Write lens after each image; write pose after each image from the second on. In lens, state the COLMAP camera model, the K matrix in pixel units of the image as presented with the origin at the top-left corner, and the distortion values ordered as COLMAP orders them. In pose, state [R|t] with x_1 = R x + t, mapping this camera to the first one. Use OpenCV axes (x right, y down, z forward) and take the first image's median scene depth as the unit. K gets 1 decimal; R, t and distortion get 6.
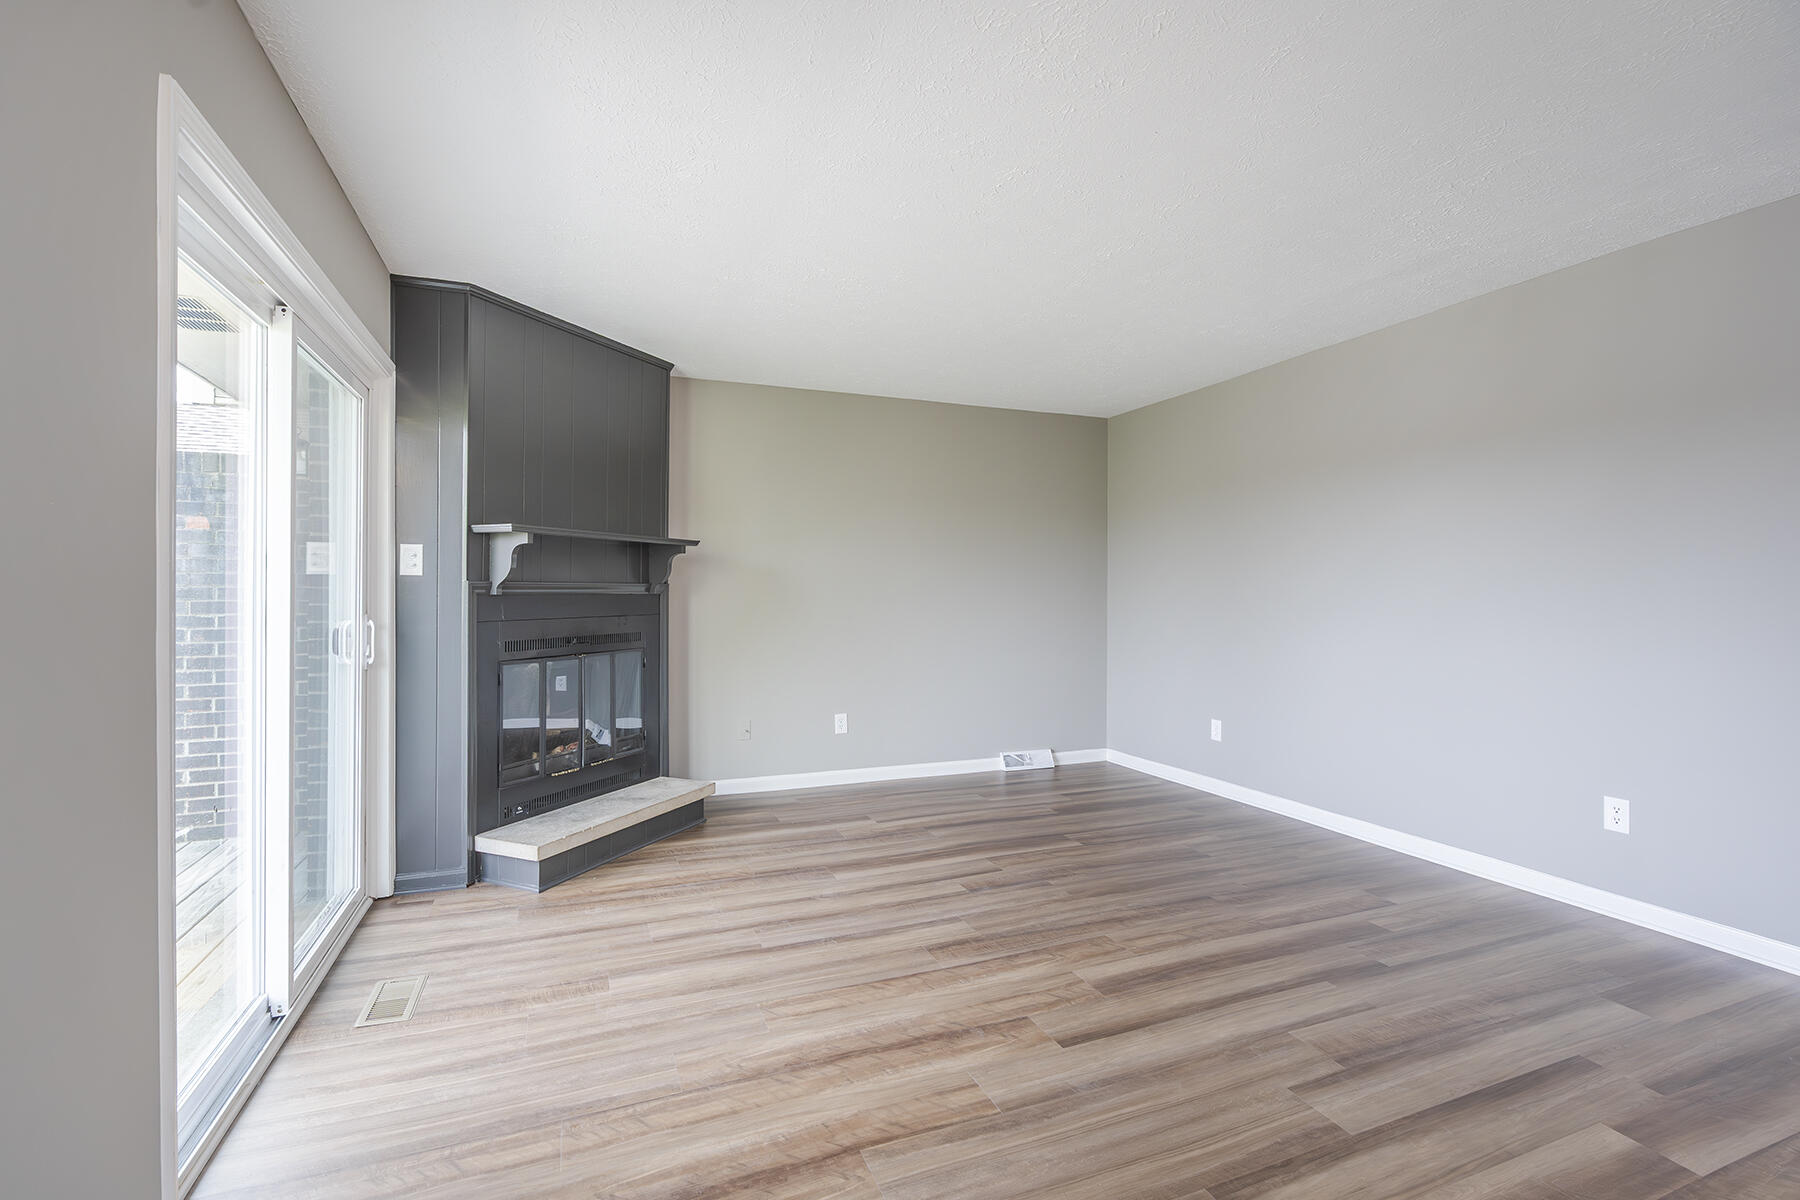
lens RADIAL K [[819.1, 0, 892.9], [0, 819.1, 593.9], [0, 0, 1]] dist [-0.010729, 0.001981]
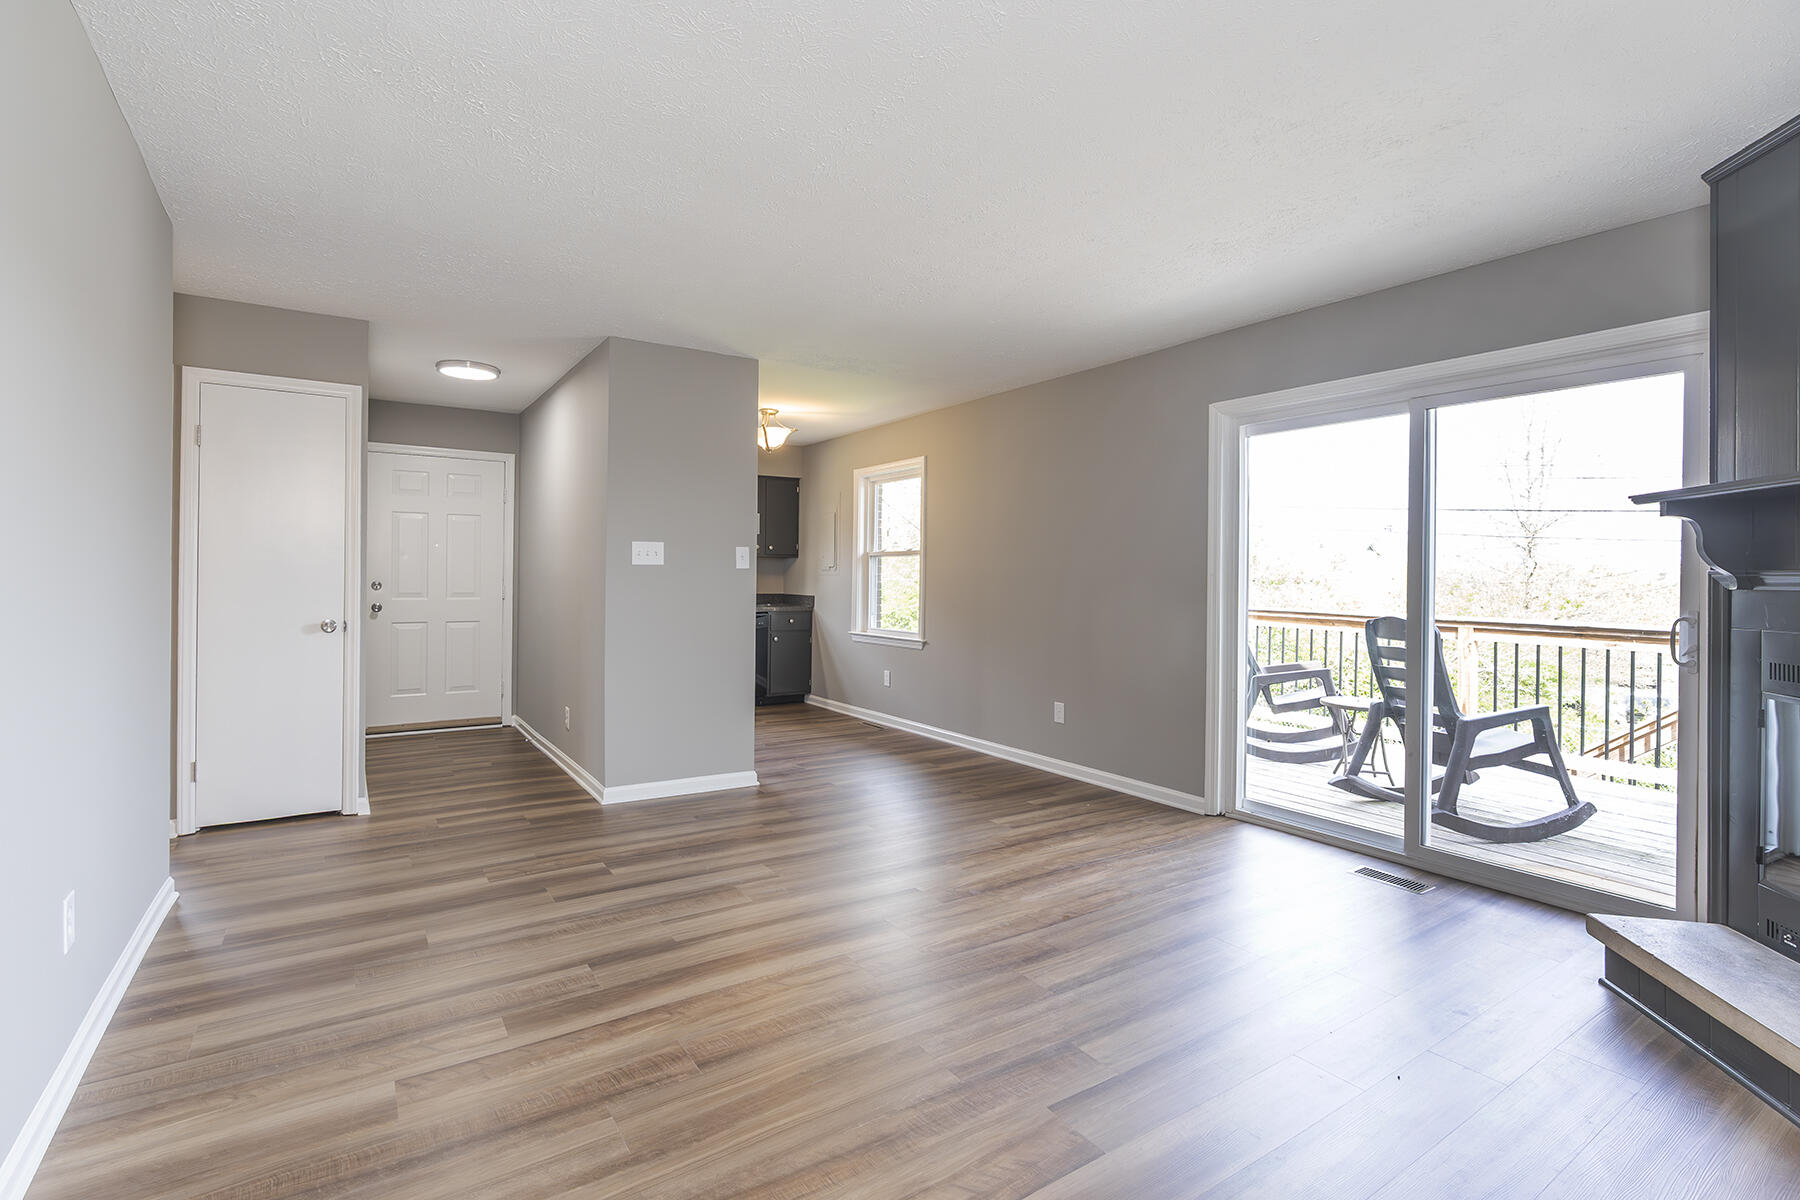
lens RADIAL K [[819.1, 0, 859.9], [0, 819.1, 575.8], [0, 0, 1]] dist [-0.010729, 0.001981]
pose [[-0.984975, -0.009550, -0.172430, 0.383485], [-0.010025, 0.999948, 0.001880, -0.003563], [0.172403, 0.003581, -0.985020, 1.653521]]
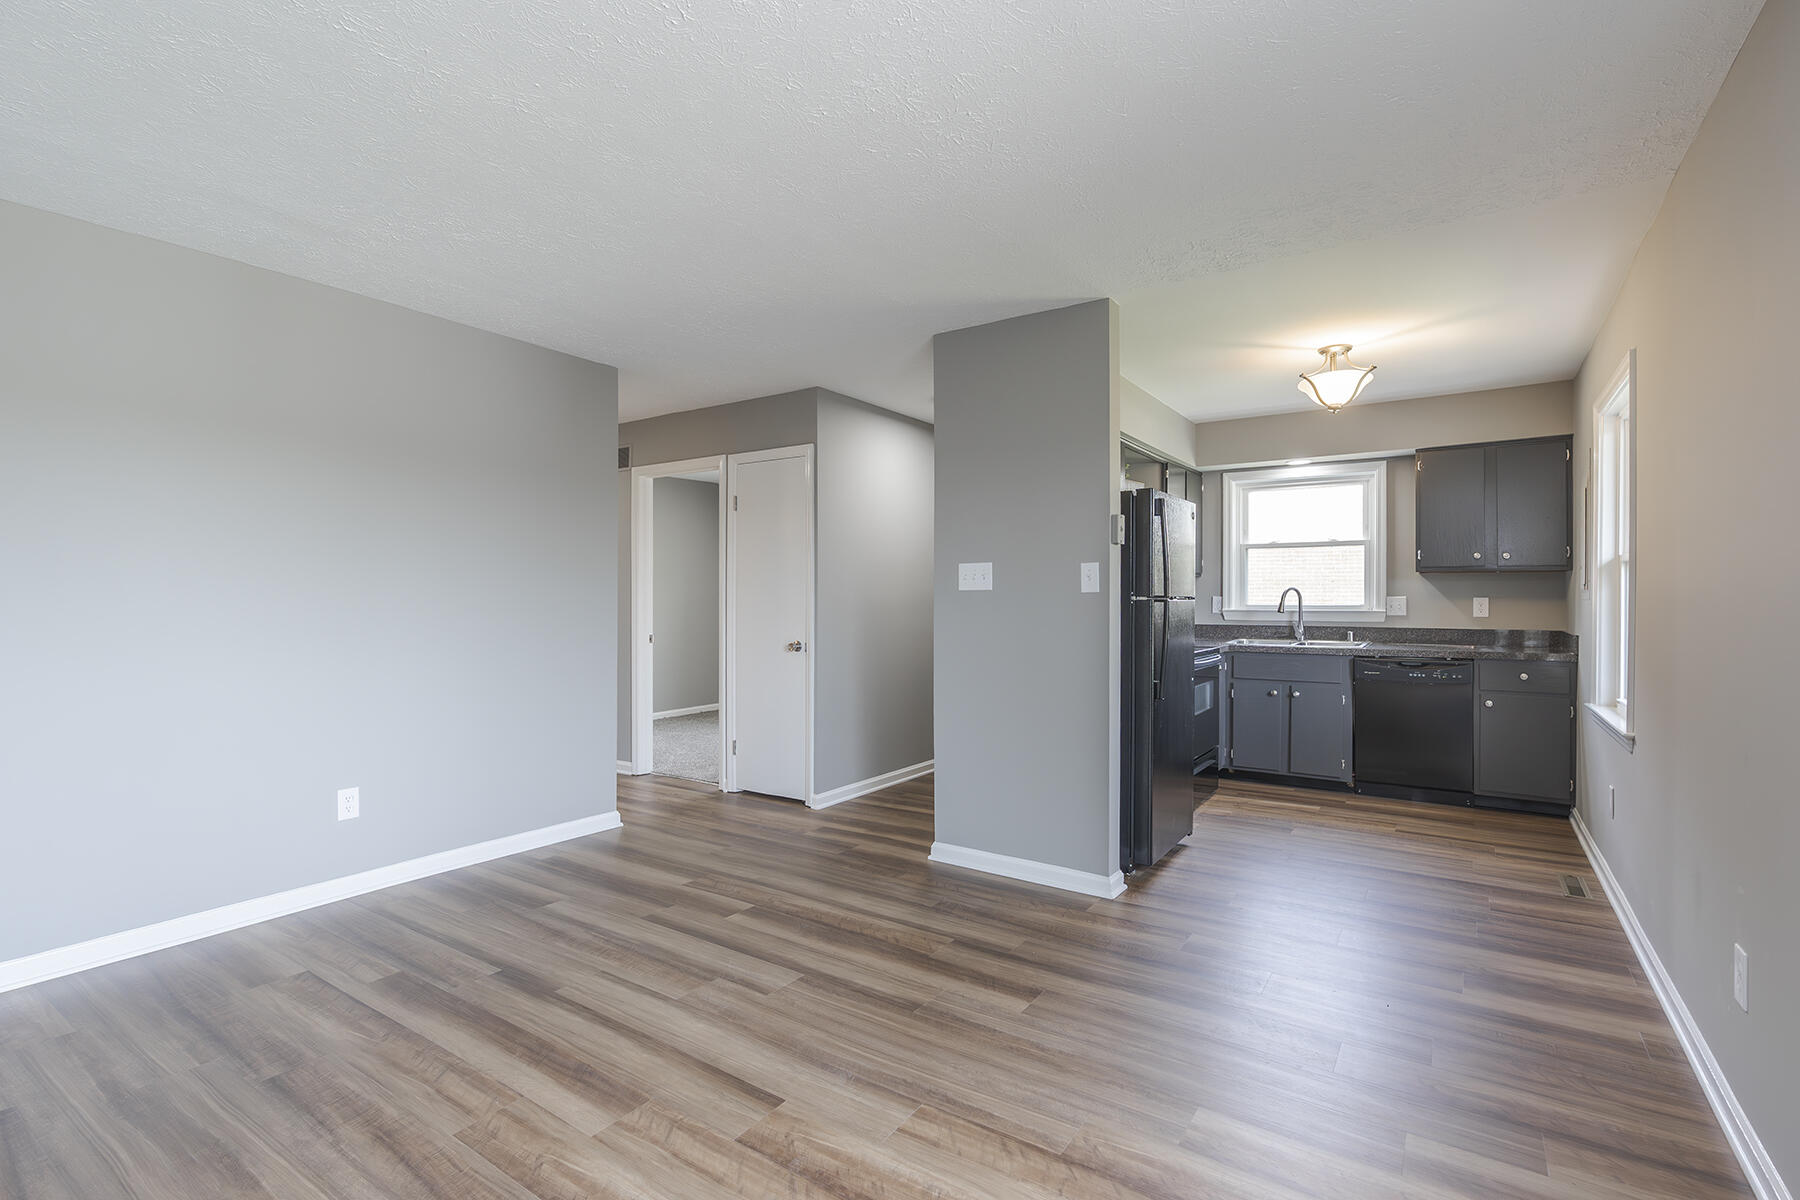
lens RADIAL K [[819.1, 0, 897.5], [0, 819.1, 601.8], [0, 0, 1]] dist [-0.010729, 0.001981]
pose [[-0.560212, -0.003786, 0.828340, -0.423468], [0.001722, 0.999982, 0.005735, -0.007058], [-0.828347, 0.004640, -0.560196, 0.959280]]
